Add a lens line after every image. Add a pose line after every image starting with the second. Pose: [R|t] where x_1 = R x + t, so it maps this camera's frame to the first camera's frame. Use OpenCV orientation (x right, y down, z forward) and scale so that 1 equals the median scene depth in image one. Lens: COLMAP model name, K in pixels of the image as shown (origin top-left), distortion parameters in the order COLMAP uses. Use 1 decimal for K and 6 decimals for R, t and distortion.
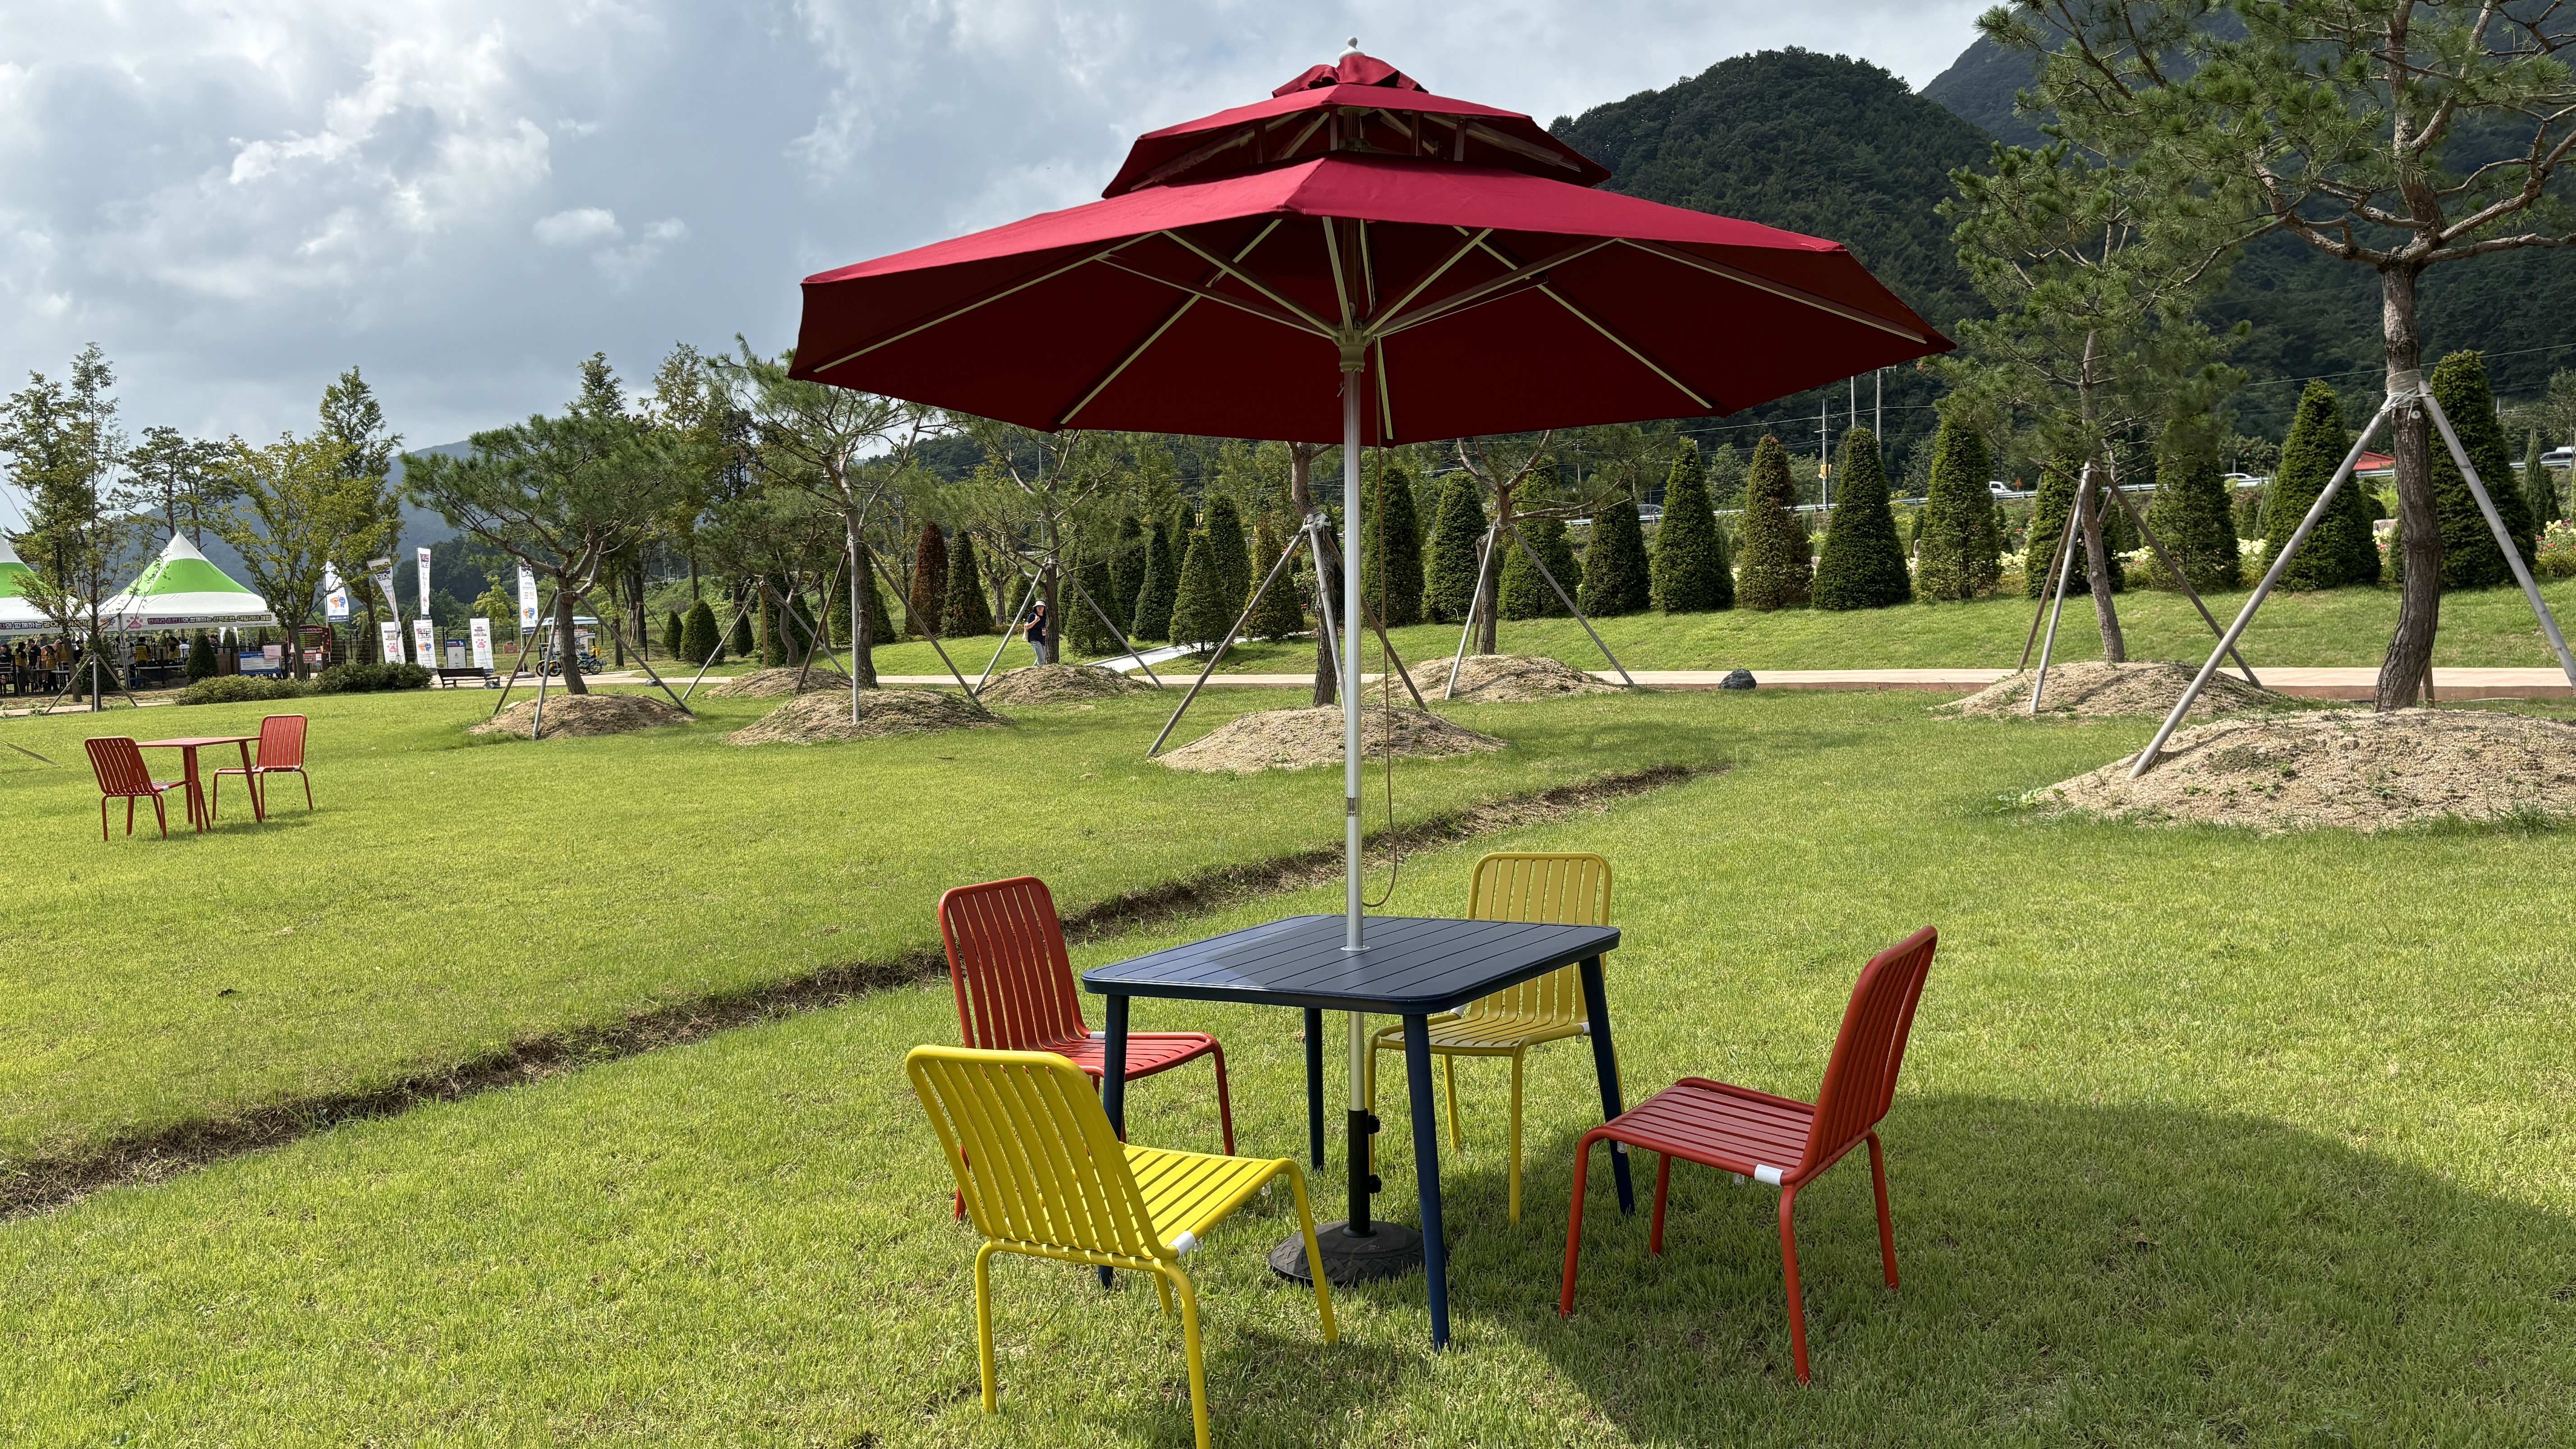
lens RADIAL K [[2006.7, 0, 1302.1], [0, 2006.7, 724.4], [0, 0, 1]] dist [0.049594, -0.026352]
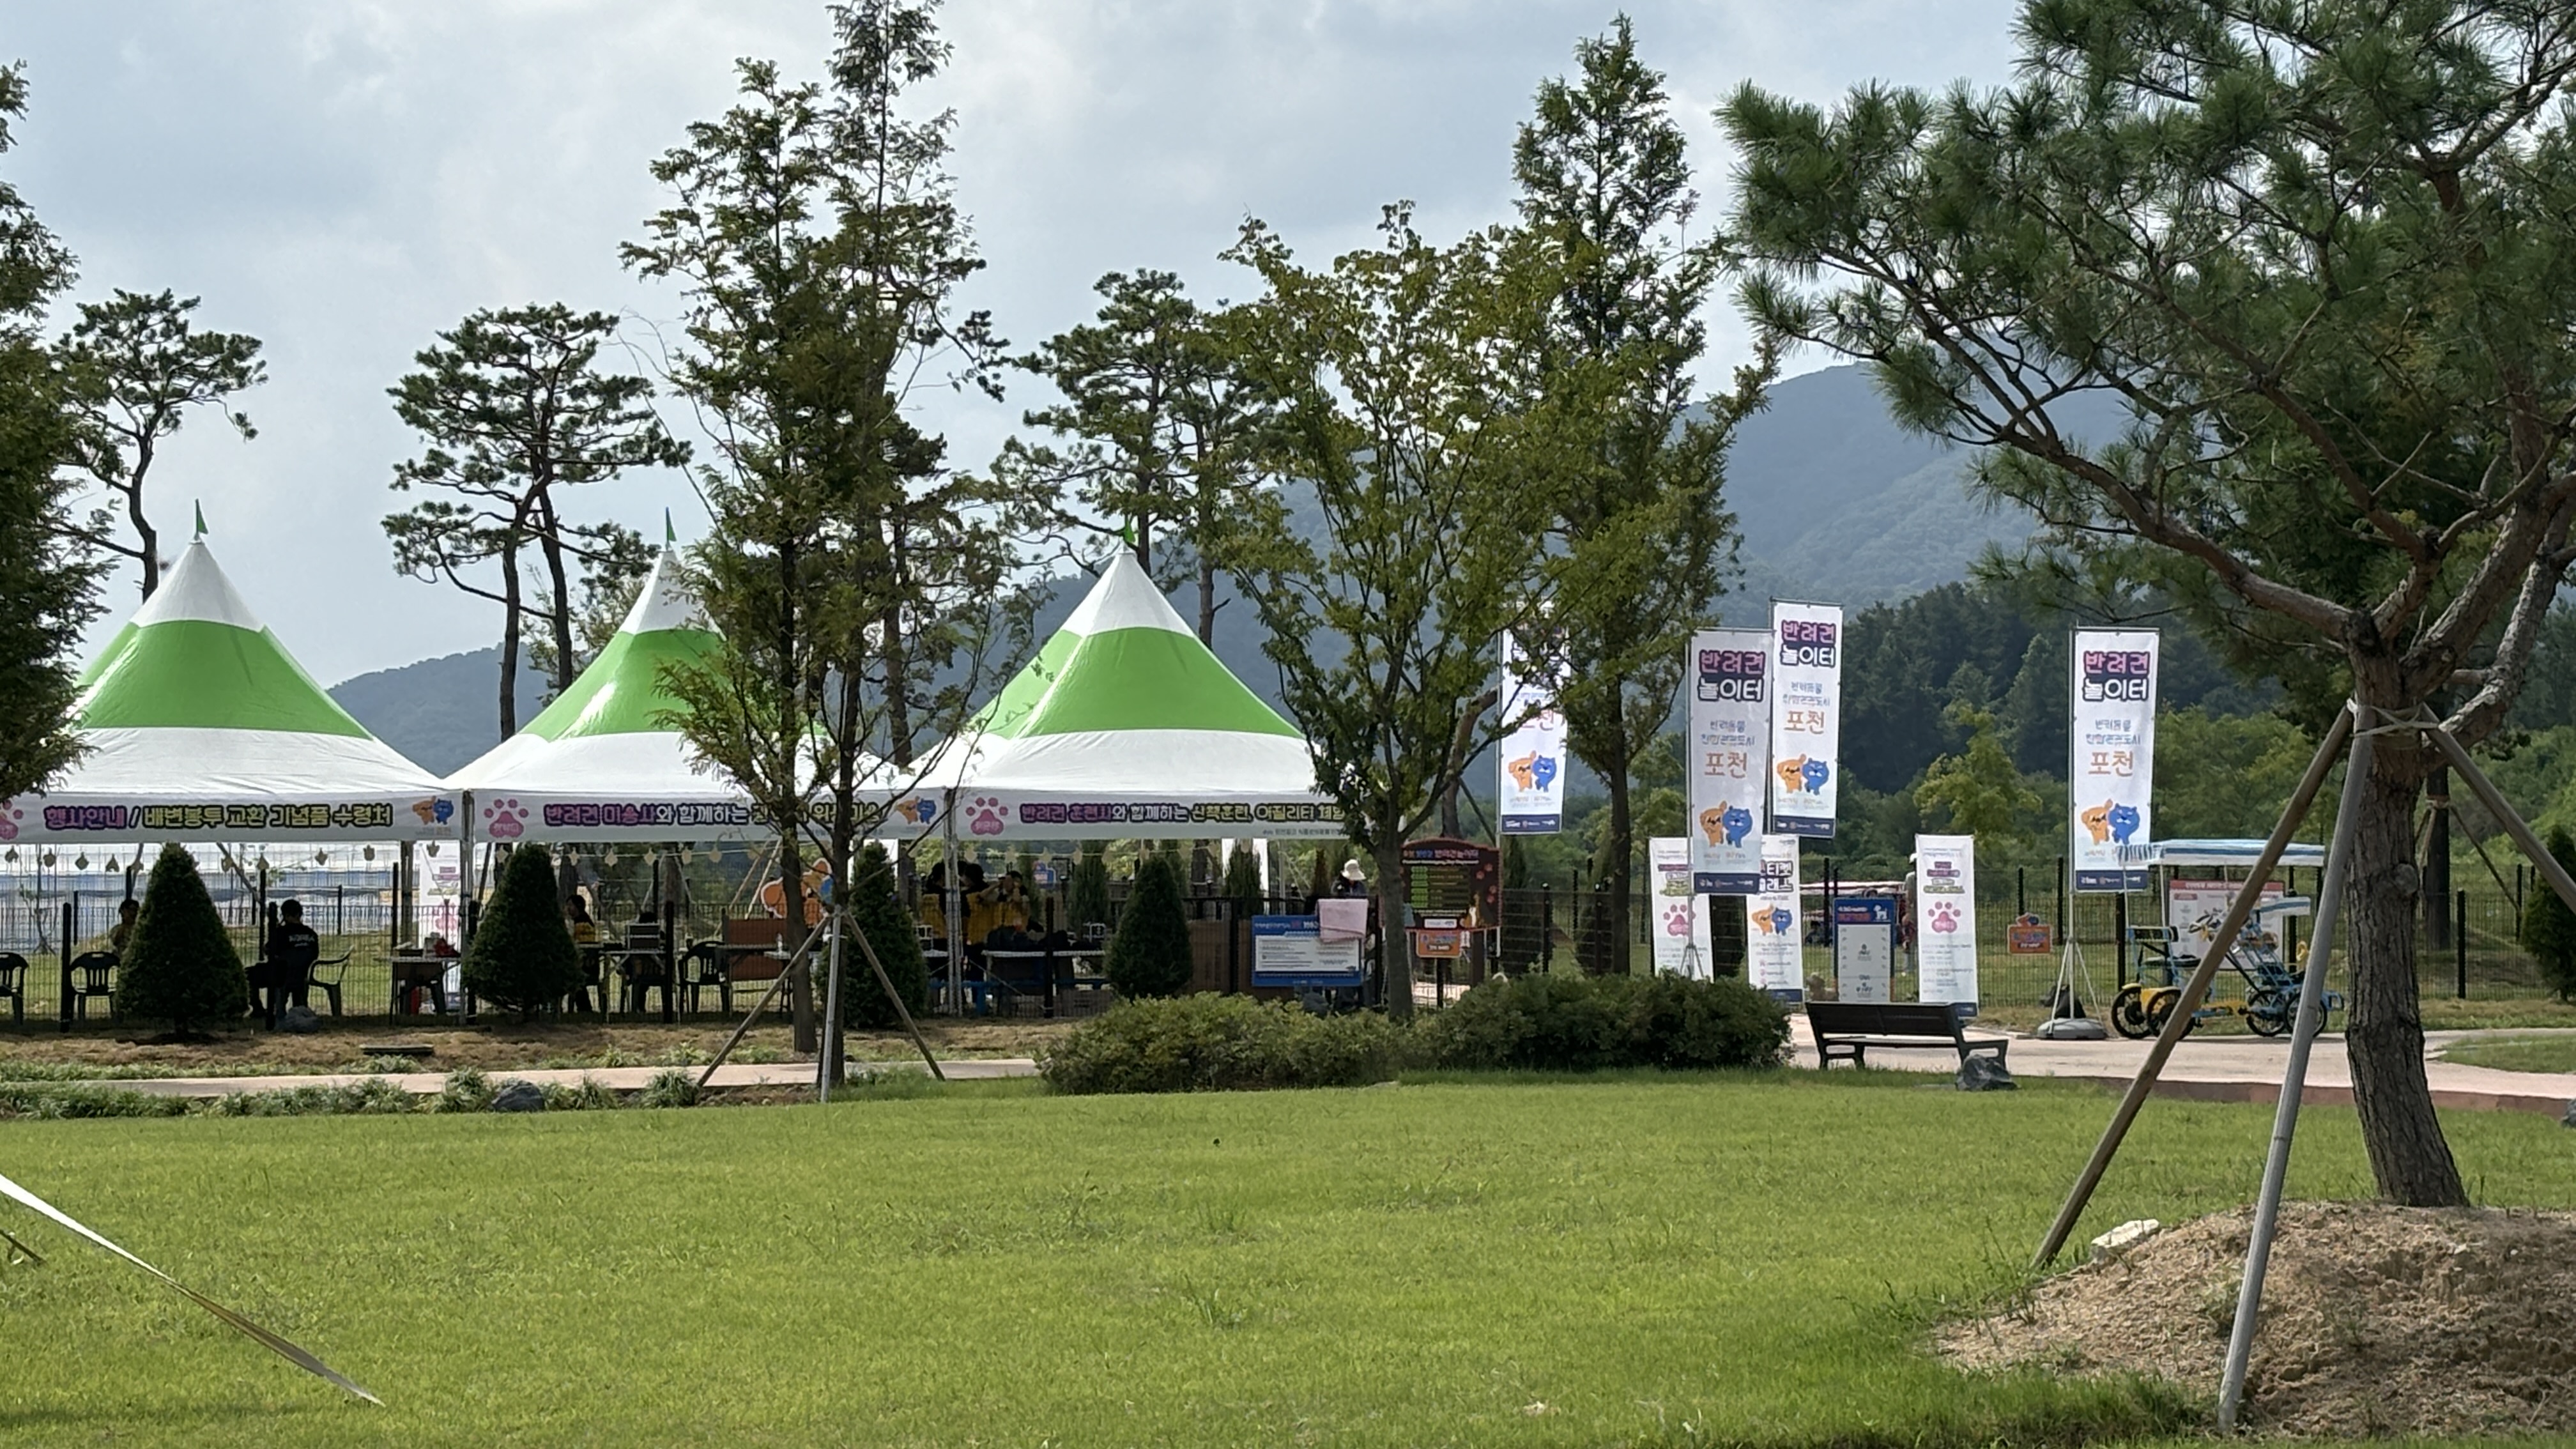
lens RADIAL K [[6218.8, 0, 1299.2], [0, 6218.8, 727.6], [0, 0, 1]] dist [0.039290, 0.000000]
pose [[0.884002, 0.025366, -0.466795, -0.062328], [-0.060111, 0.996405, -0.059691, -0.007791], [0.463603, 0.080827, 0.882349, 0.142981]]
